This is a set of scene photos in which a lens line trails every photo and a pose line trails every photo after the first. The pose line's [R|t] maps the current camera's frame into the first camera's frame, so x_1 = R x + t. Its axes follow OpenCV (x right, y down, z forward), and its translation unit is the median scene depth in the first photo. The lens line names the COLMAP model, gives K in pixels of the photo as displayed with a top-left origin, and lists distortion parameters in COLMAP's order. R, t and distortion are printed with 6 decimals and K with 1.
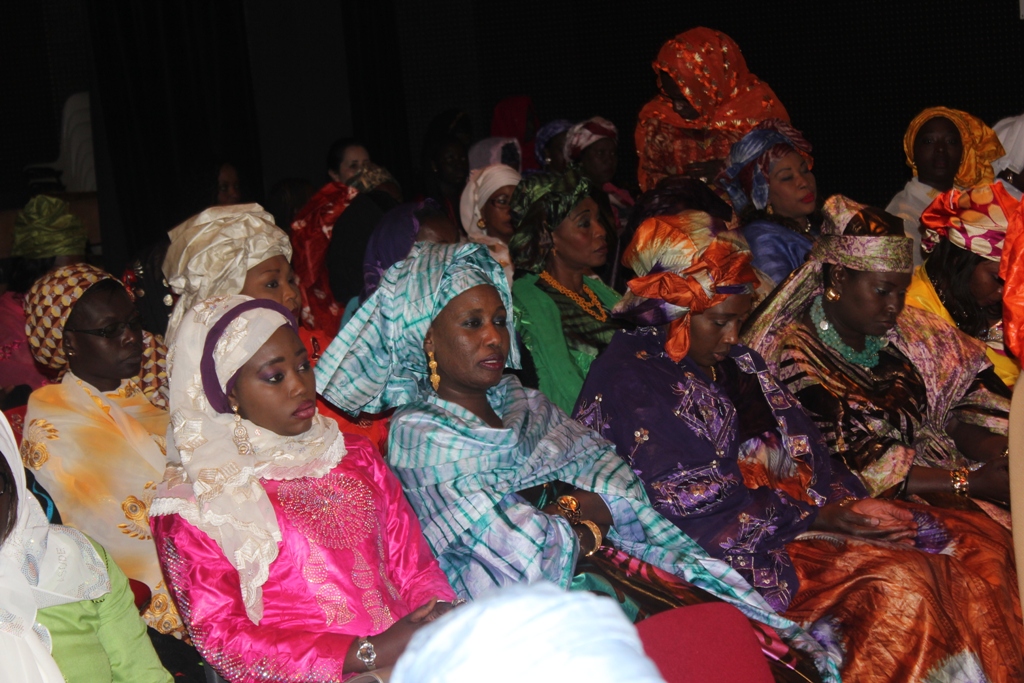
lens RADIAL K [[2563.8, 0, 508.5], [0, 2563.8, 340.2], [0, 0, 1]] dist [0.167393, 0.000000]
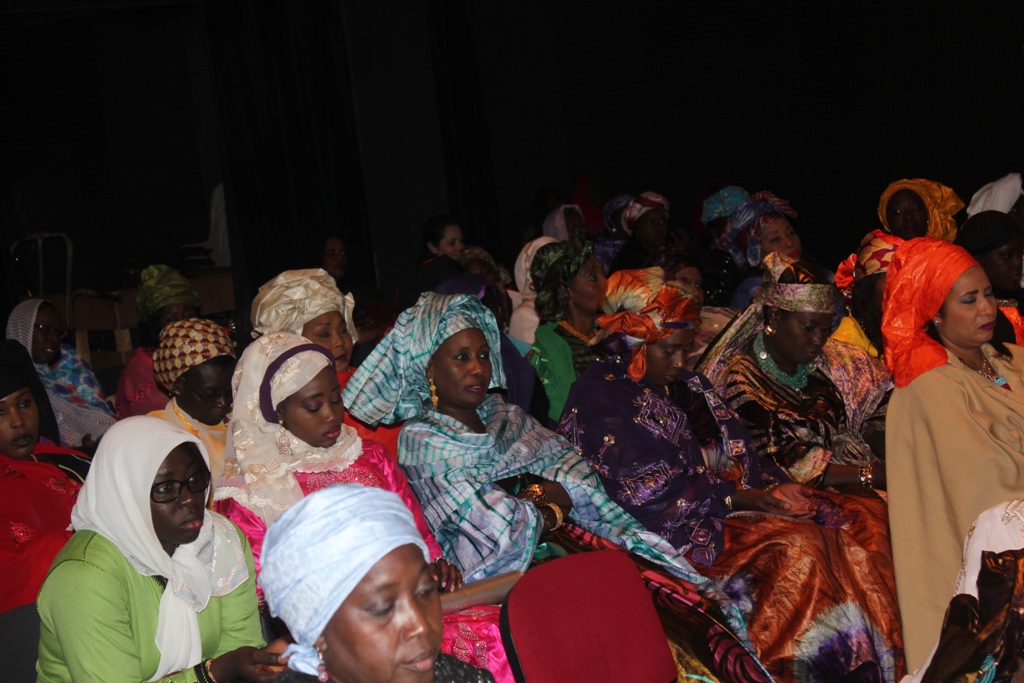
lens RADIAL K [[2325.8, 0, 475.6], [0, 2325.8, 351.3], [0, 0, 1]] dist [0.099343, 0.000000]
pose [[0.997585, -0.019554, -0.066648, 0.069532], [0.018260, 0.999634, -0.019965, 0.014946], [0.067014, 0.018700, 0.997577, -0.176983]]
